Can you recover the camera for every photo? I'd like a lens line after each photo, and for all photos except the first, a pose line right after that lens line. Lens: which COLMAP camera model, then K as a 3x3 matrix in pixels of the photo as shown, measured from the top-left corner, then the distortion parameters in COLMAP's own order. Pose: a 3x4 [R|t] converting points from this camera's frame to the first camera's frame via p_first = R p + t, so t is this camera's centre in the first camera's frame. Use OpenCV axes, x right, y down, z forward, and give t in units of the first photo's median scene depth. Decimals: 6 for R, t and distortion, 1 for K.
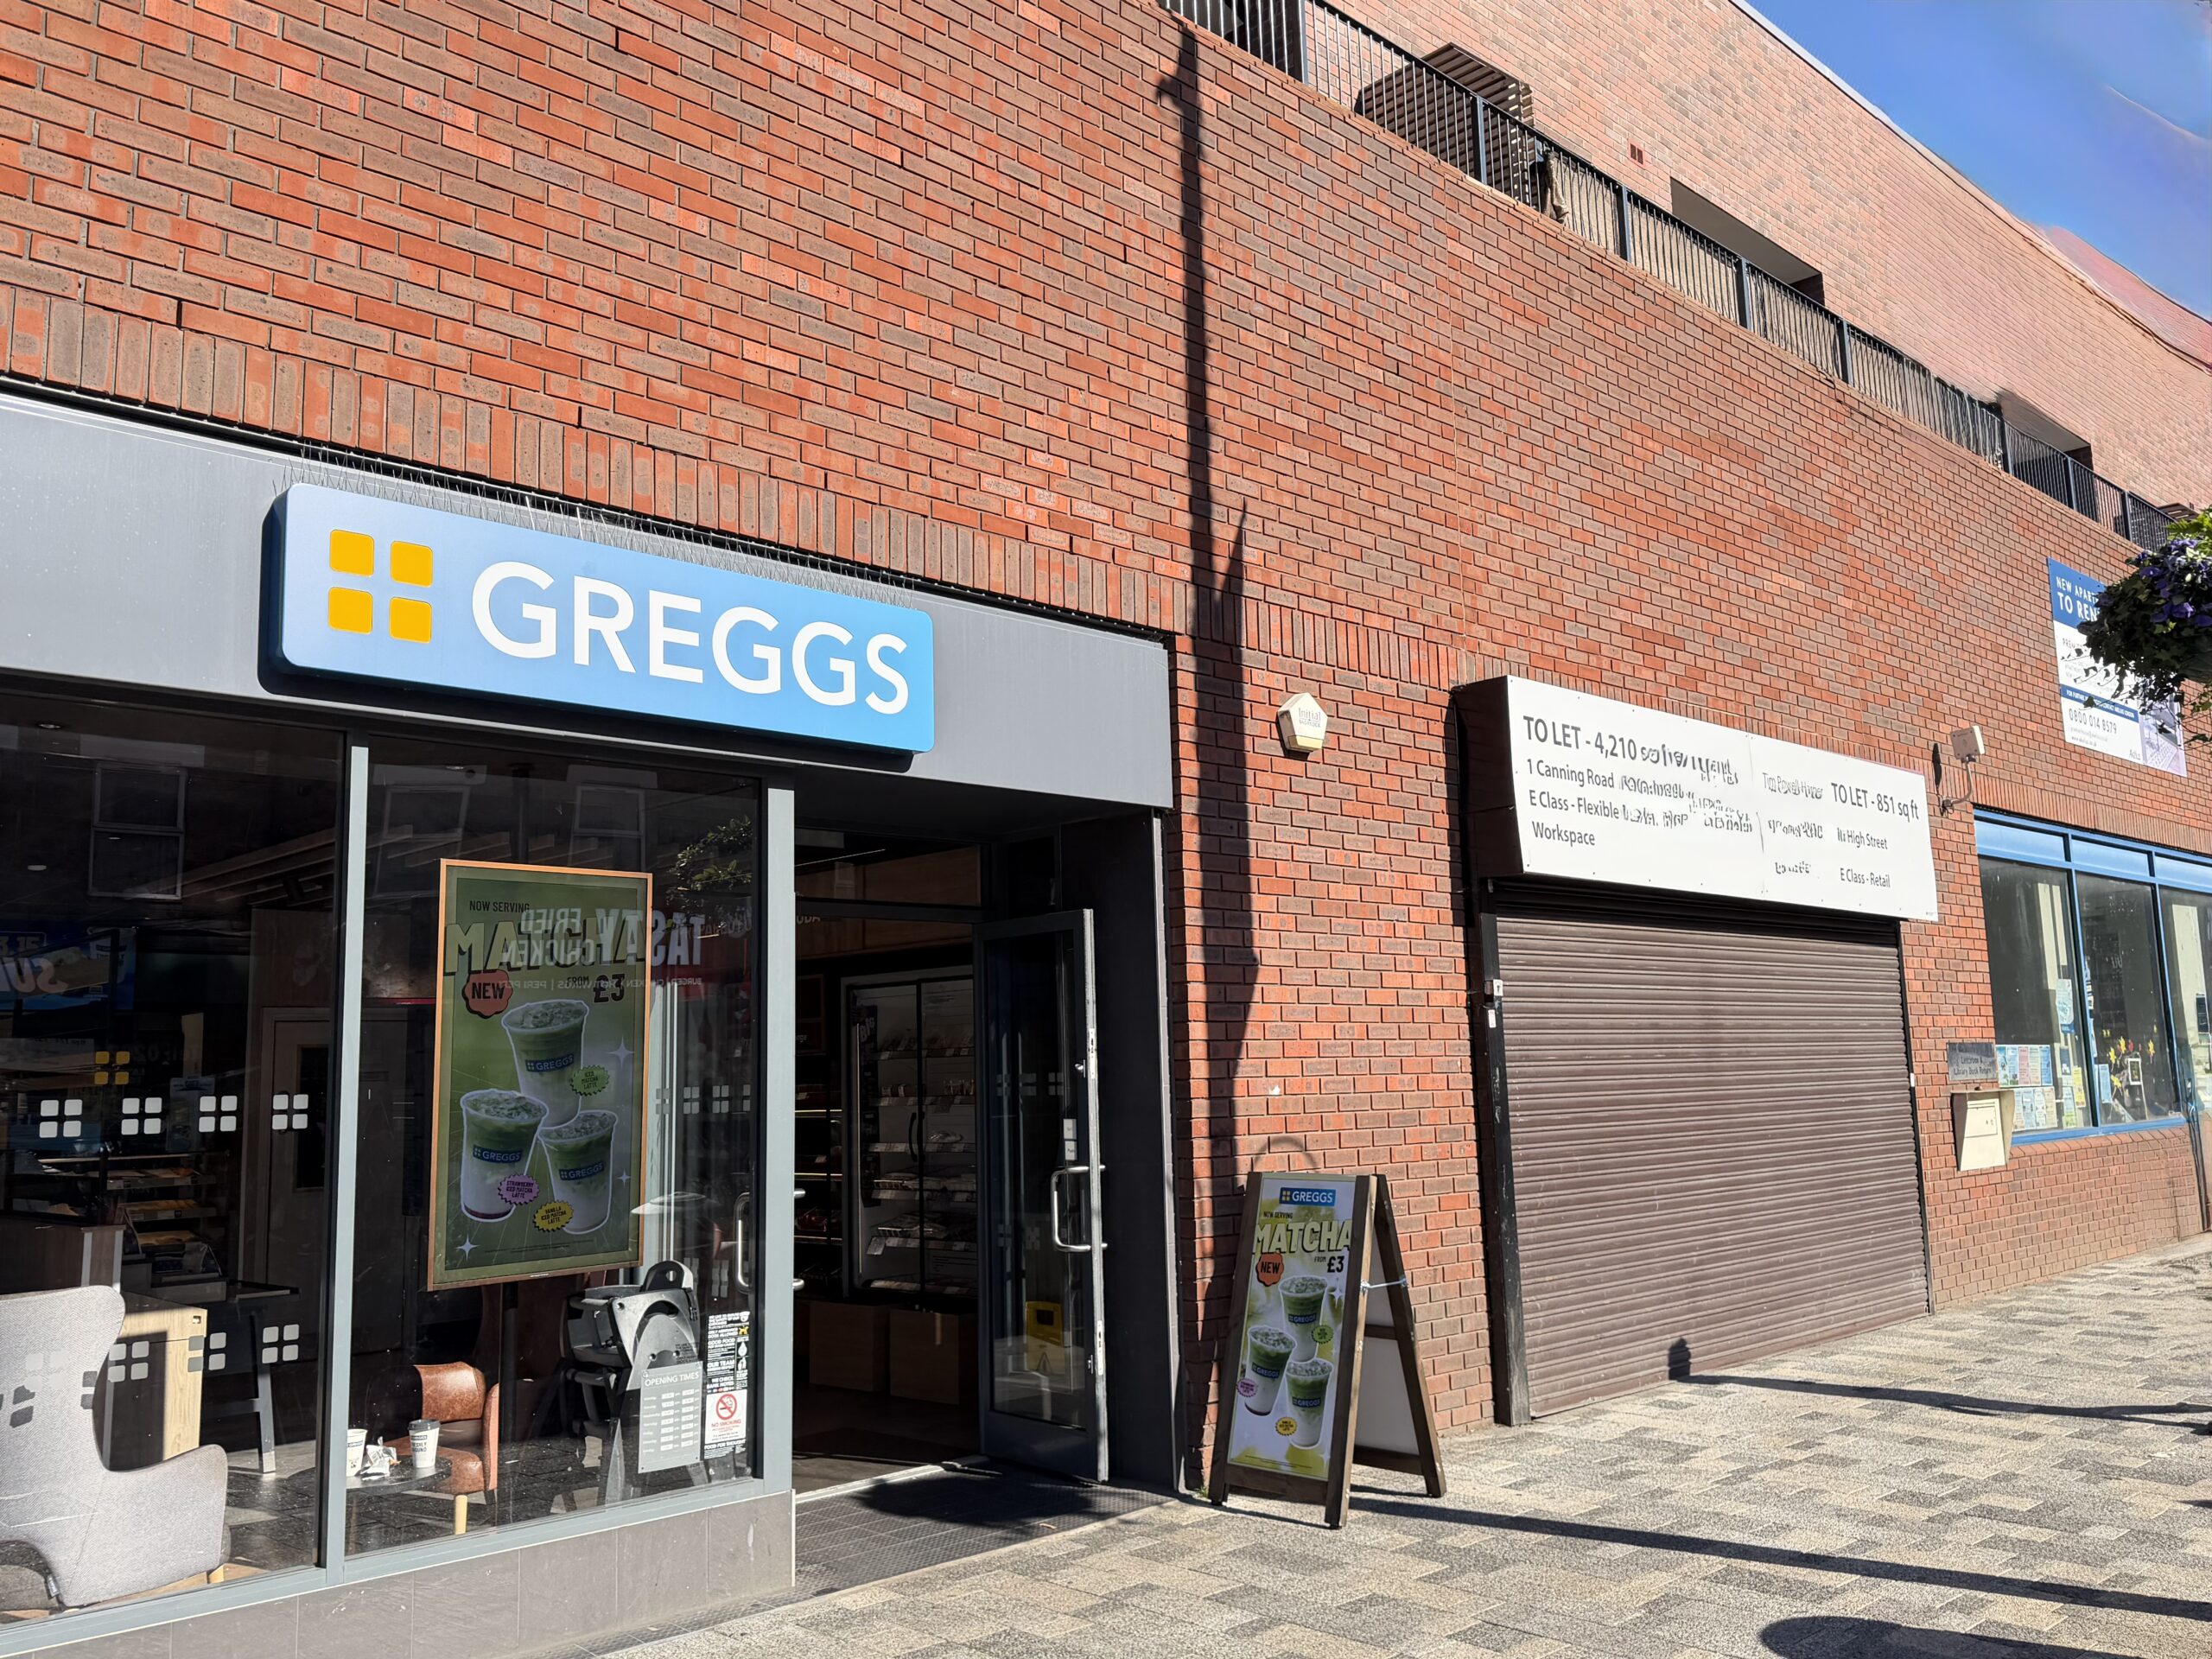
lens RADIAL K [[1808.9, 0, 1100.6], [0, 1808.9, 827.5], [0, 0, 1]] dist [0.093280, -0.125923]
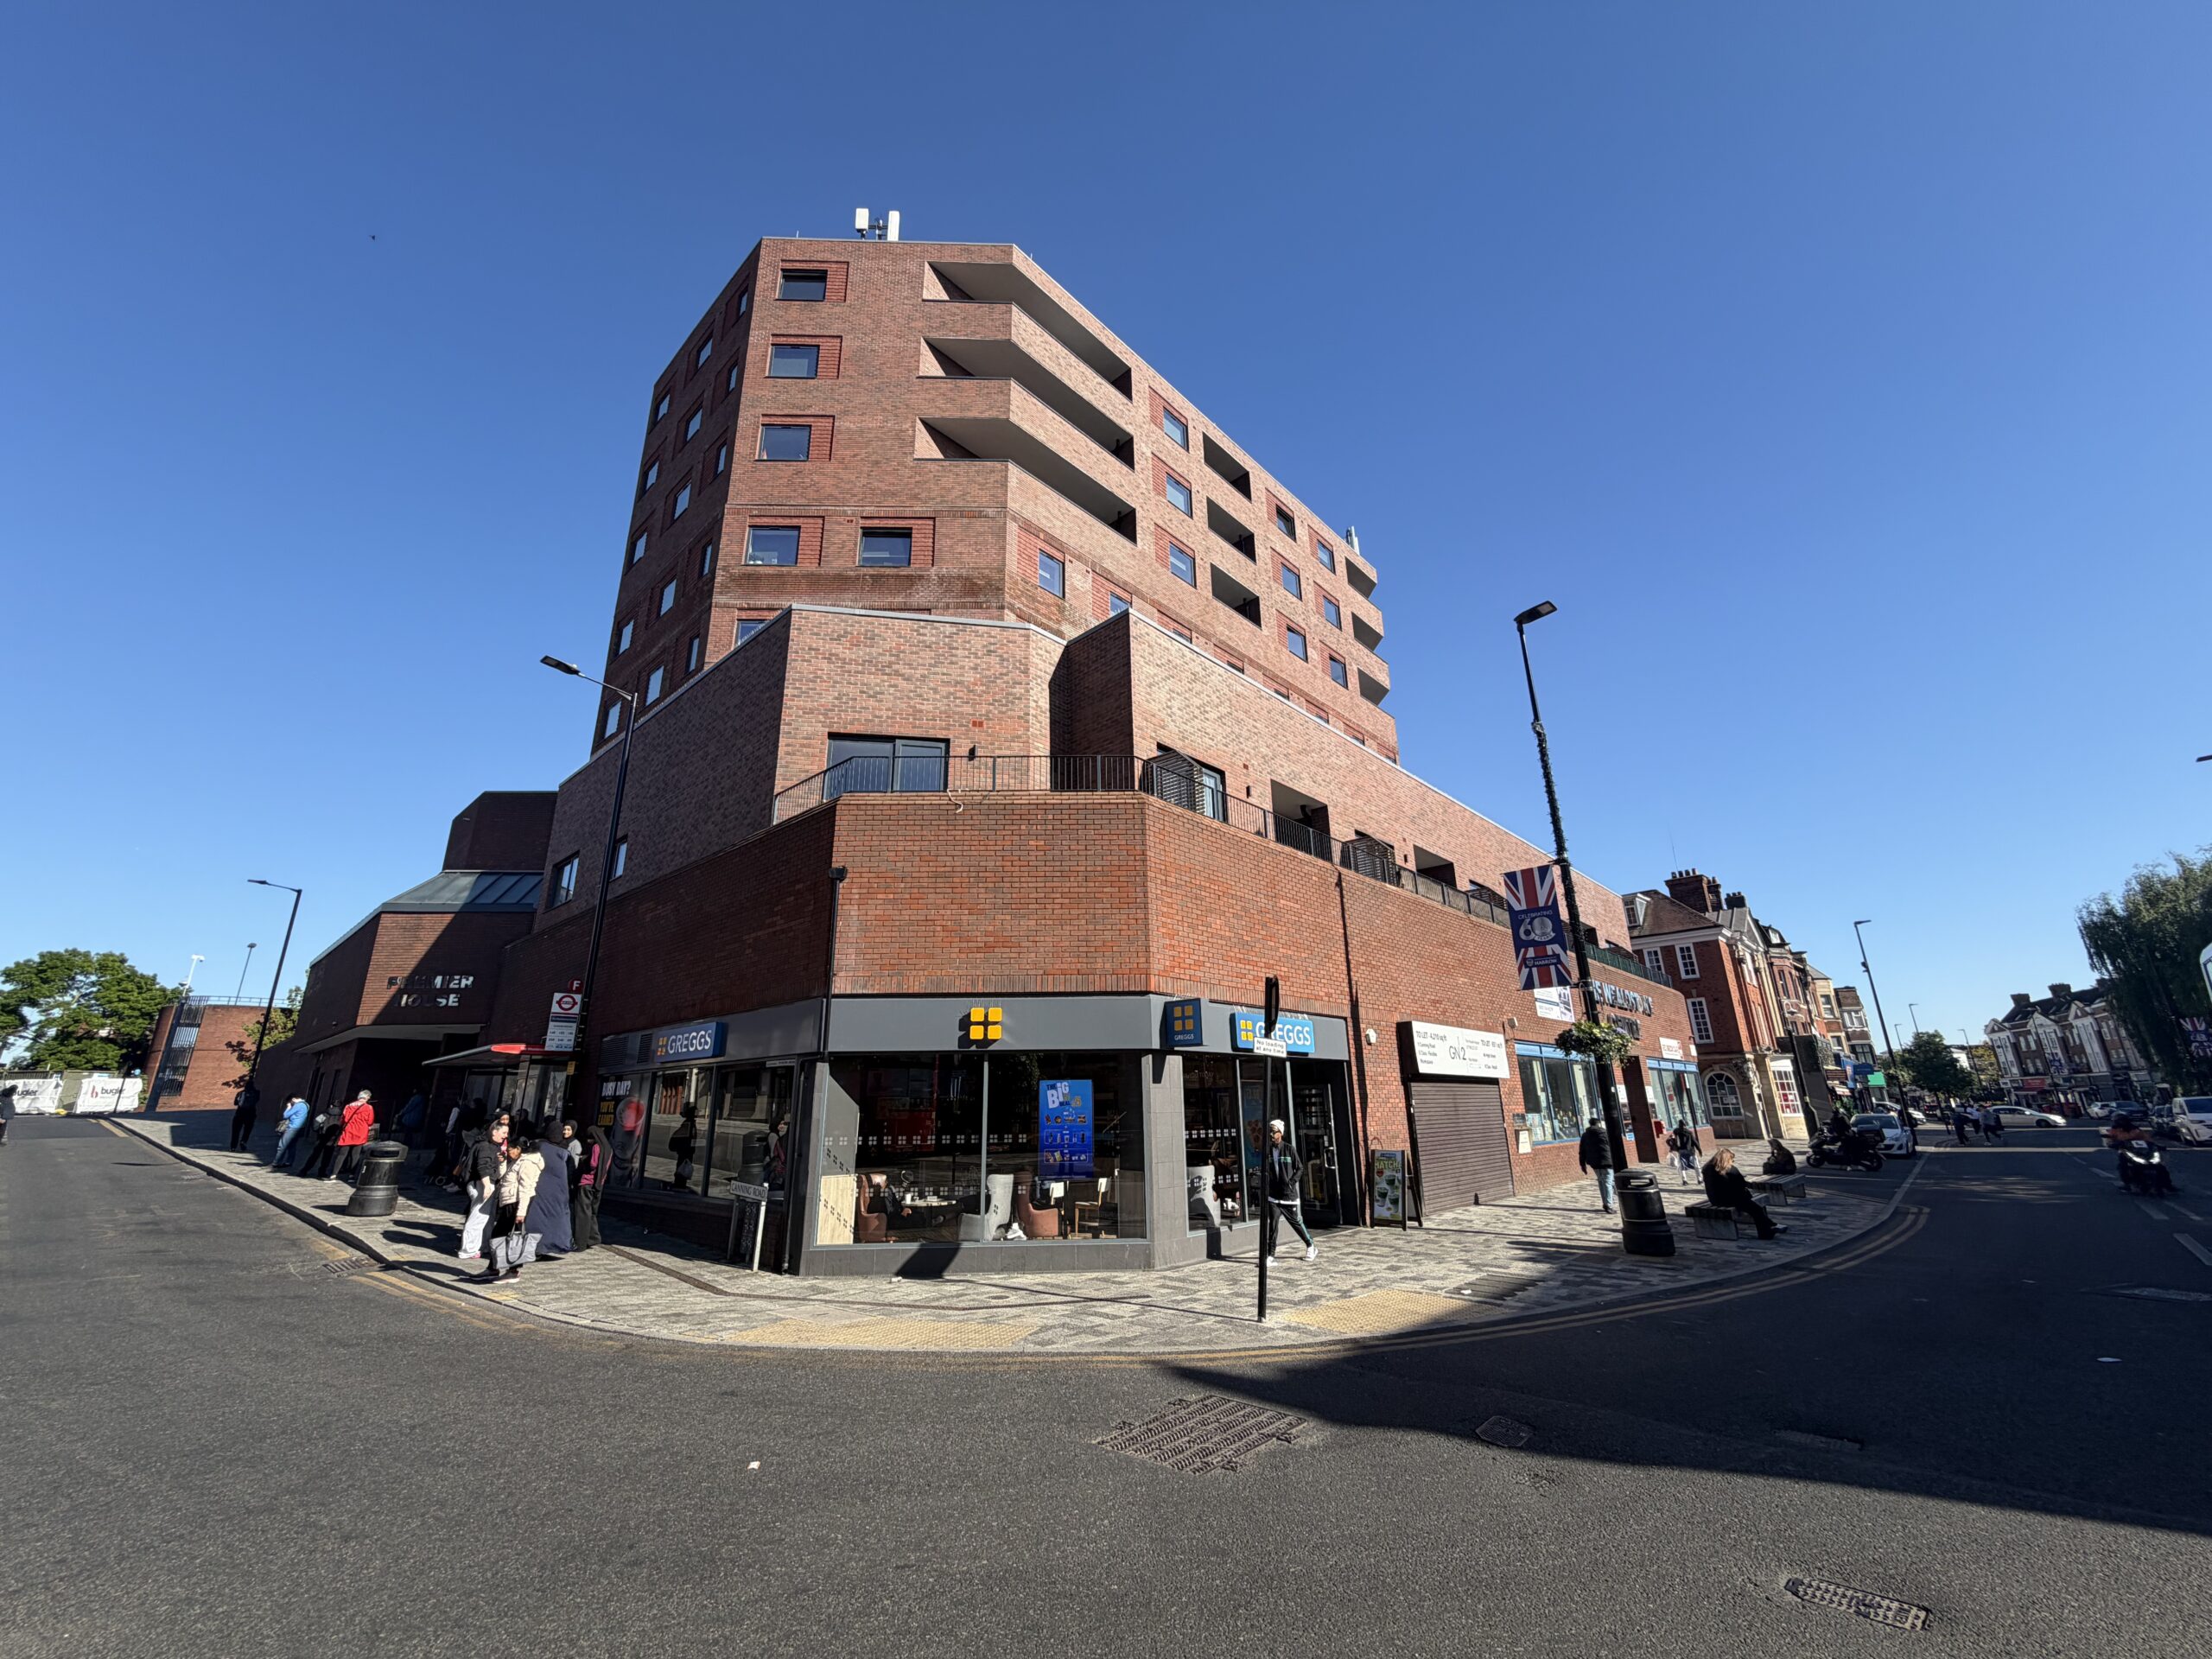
lens RADIAL K [[884.1, 0, 1093.9], [0, 884.1, 831.5], [0, 0, 1]] dist [-0.000221, 0.000830]
pose [[0.998863, 0.026746, 0.039463, -0.649221], [-0.019715, 0.985439, -0.168882, -0.175667], [-0.043405, 0.167912, 0.984846, -1.101705]]
